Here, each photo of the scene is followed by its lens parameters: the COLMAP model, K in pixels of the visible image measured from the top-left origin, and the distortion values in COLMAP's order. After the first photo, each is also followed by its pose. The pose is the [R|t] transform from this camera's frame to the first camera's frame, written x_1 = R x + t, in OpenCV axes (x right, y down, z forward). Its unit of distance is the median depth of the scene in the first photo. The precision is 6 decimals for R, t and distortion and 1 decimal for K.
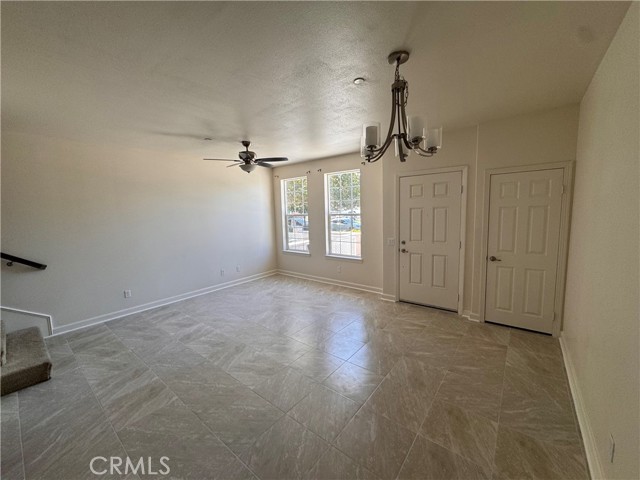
lens RADIAL K [[256.8, 0, 318.3], [0, 256.8, 238.3], [0, 0, 1]] dist [-0.002793, 0.000903]
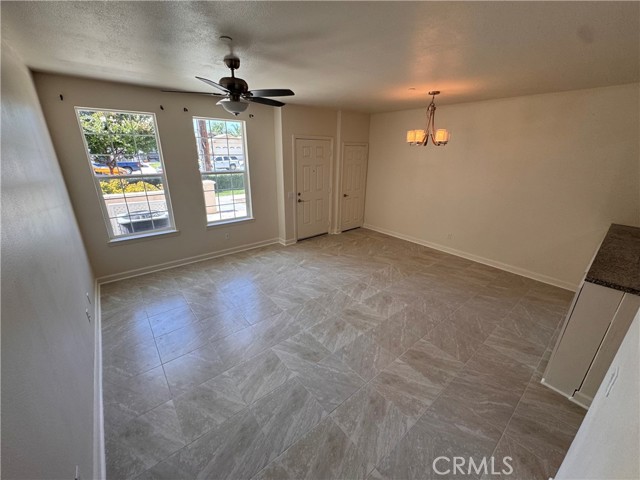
lens RADIAL K [[256.8, 0, 322.7], [0, 256.8, 237.2], [0, 0, 1]] dist [-0.002793, 0.000903]
pose [[0.193525, -0.287346, 0.938073, -0.981519], [0.089528, 0.957331, 0.274776, -0.129440], [-0.977002, 0.030808, 0.210994, 0.710352]]
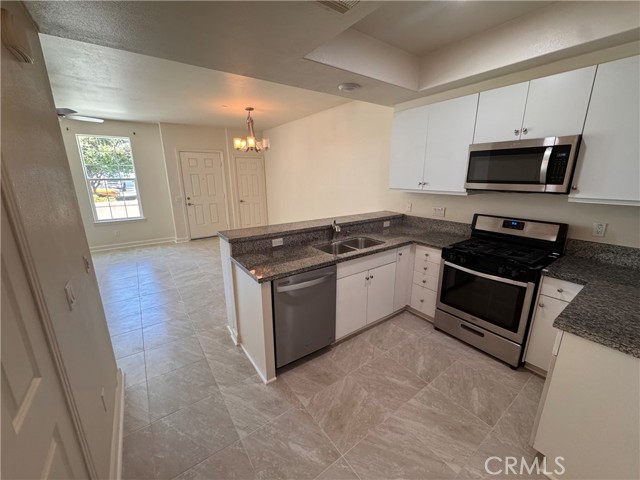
lens RADIAL K [[256.8, 0, 322.5], [0, 256.8, 240.9], [0, 0, 1]] dist [-0.002793, 0.000903]
pose [[0.260300, -0.220031, 0.940122, -0.992628], [0.104660, 0.974380, 0.199071, 0.045026], [-0.959839, 0.046575, 0.276660, -0.127892]]
